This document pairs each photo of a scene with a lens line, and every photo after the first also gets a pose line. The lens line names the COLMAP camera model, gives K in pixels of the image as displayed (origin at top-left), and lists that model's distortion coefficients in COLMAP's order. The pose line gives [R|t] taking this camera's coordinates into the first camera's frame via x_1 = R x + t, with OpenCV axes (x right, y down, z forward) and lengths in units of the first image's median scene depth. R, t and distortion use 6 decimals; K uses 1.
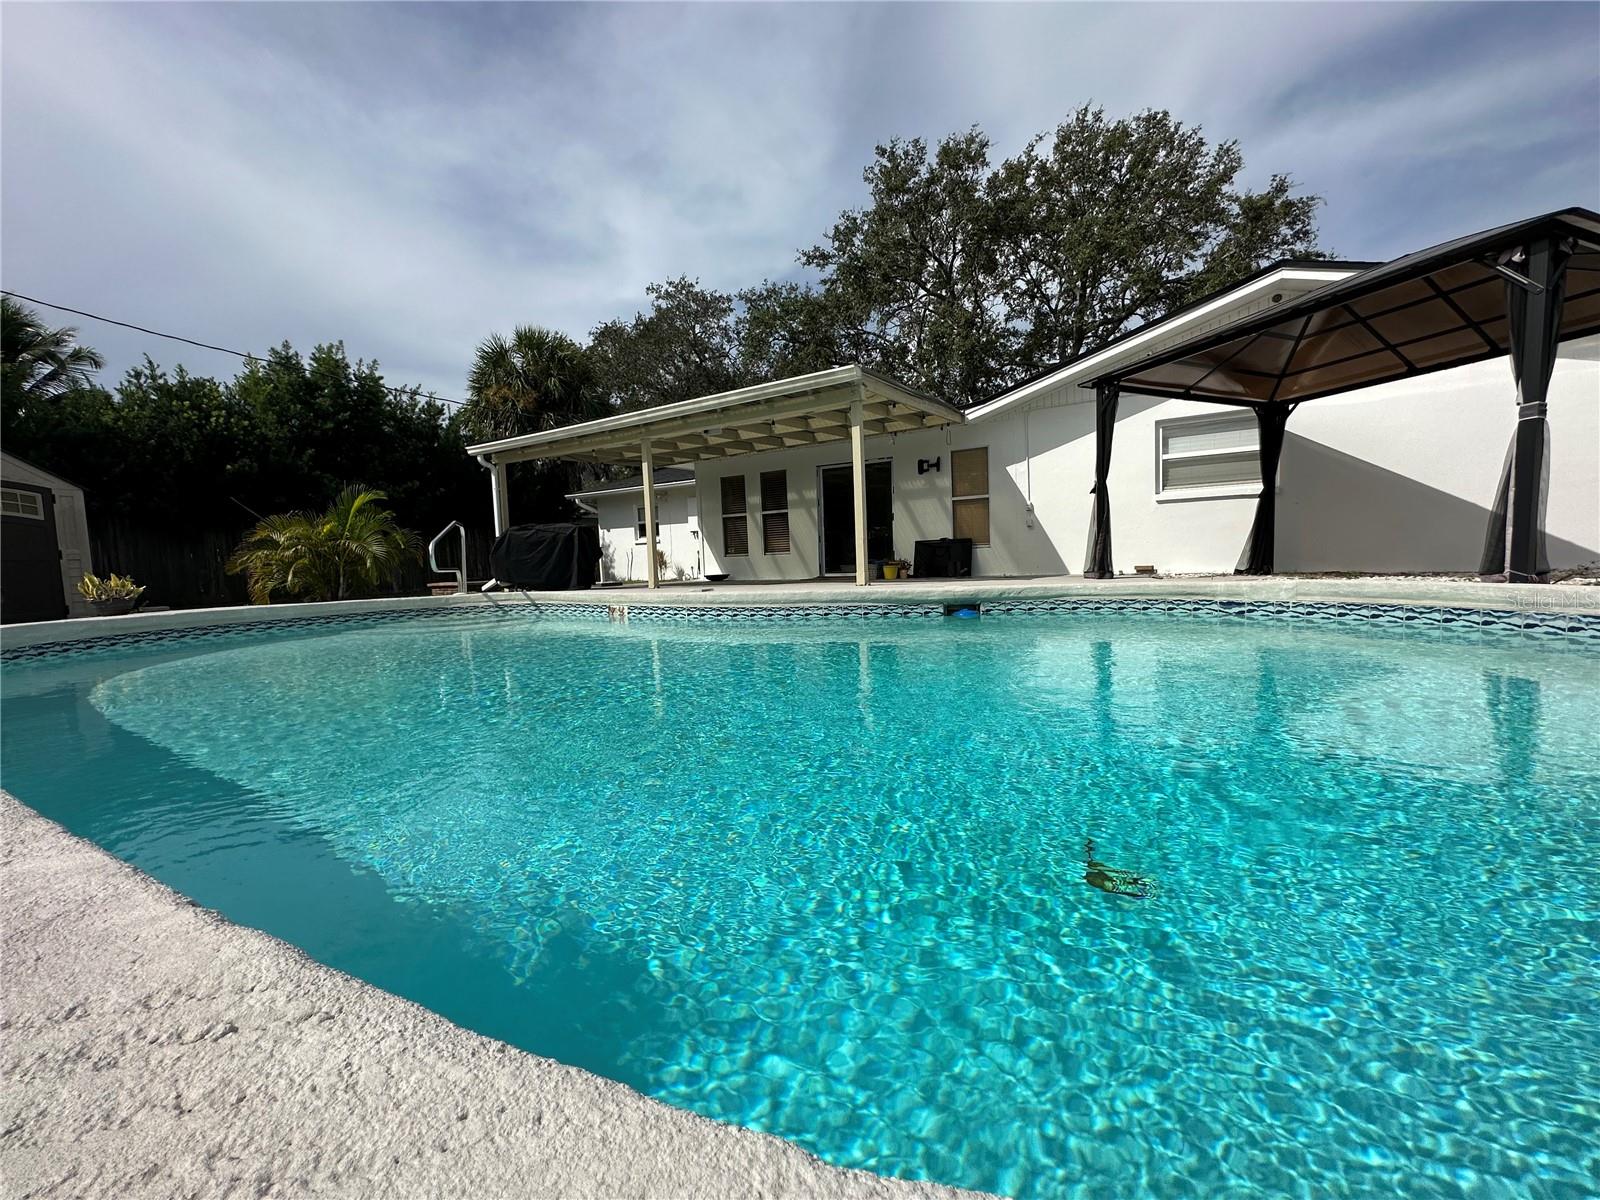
lens RADIAL K [[644.2, 0, 800.0], [0, 644.2, 600.0], [0, 0, 1]] dist [0.001844, -0.000139]
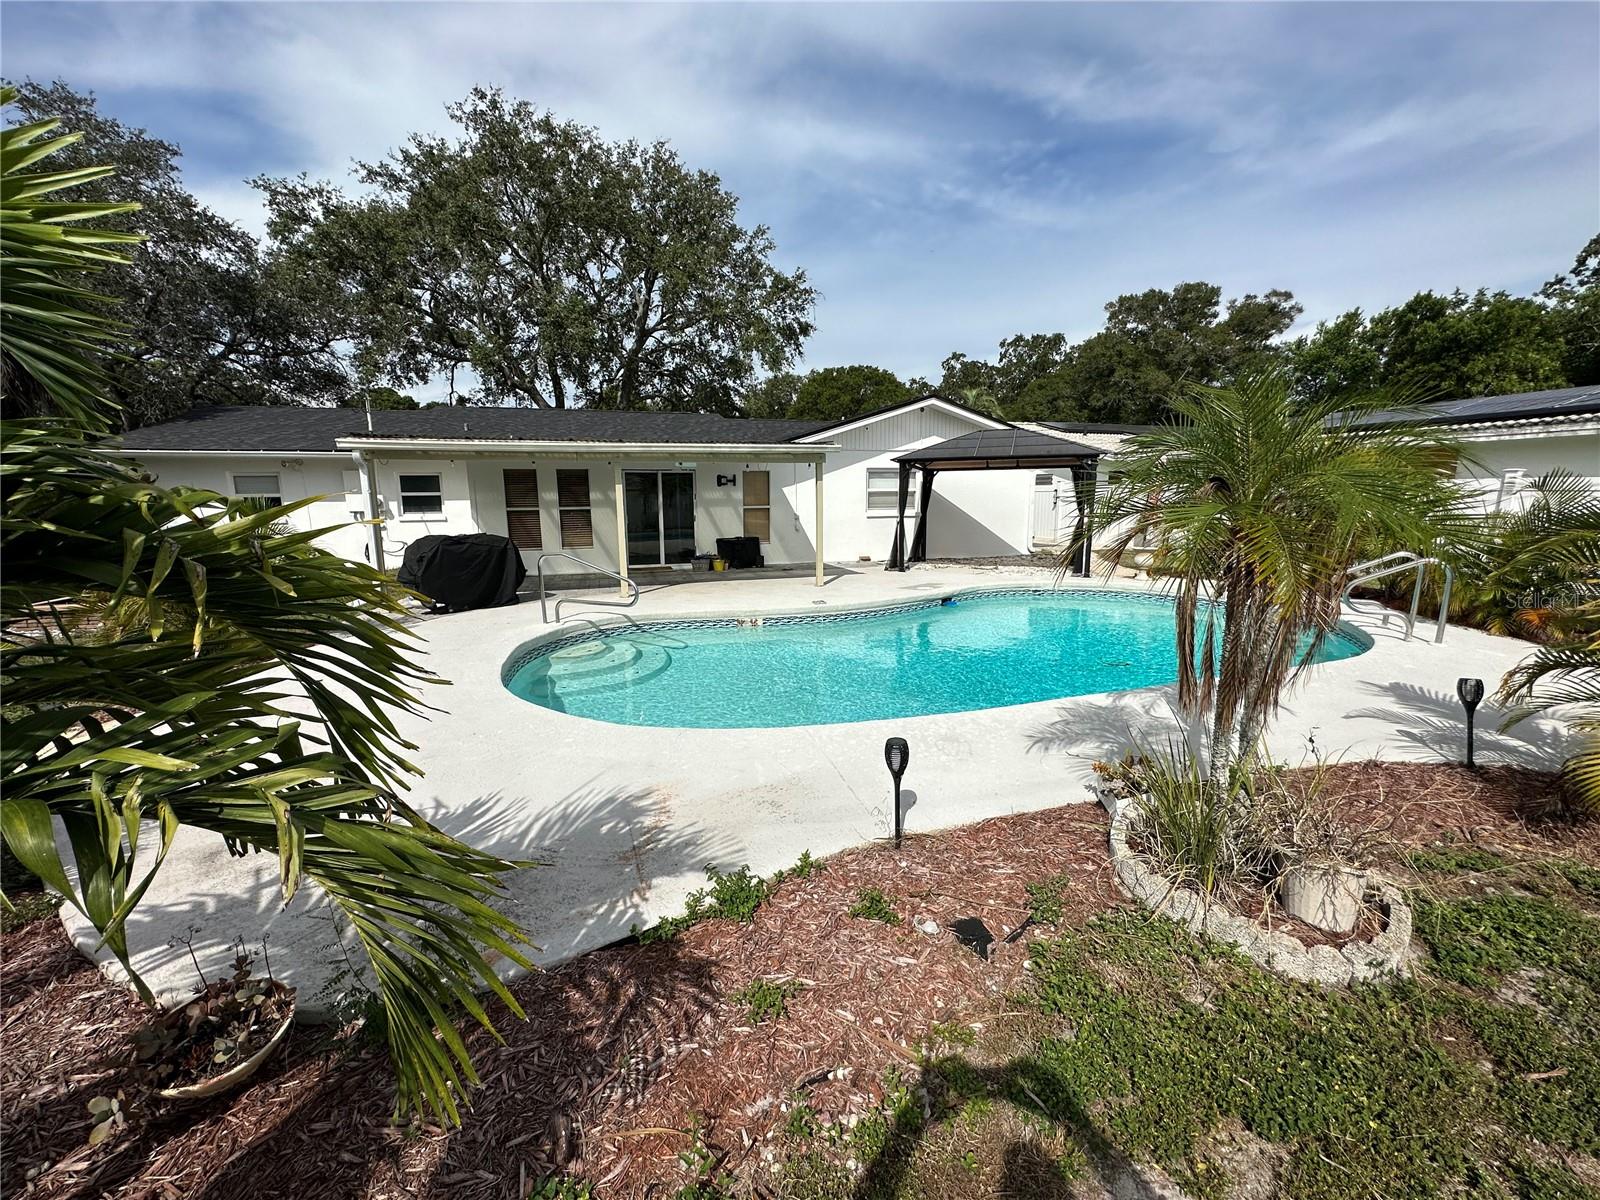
lens RADIAL K [[644.2, 0, 800.0], [0, 644.2, 600.0], [0, 0, 1]] dist [0.001844, -0.000139]
pose [[0.655197, -0.094183, 0.749564, -0.685950], [0.035946, 0.994961, 0.093597, -0.085055], [-0.754603, -0.034381, 0.655281, 0.033742]]
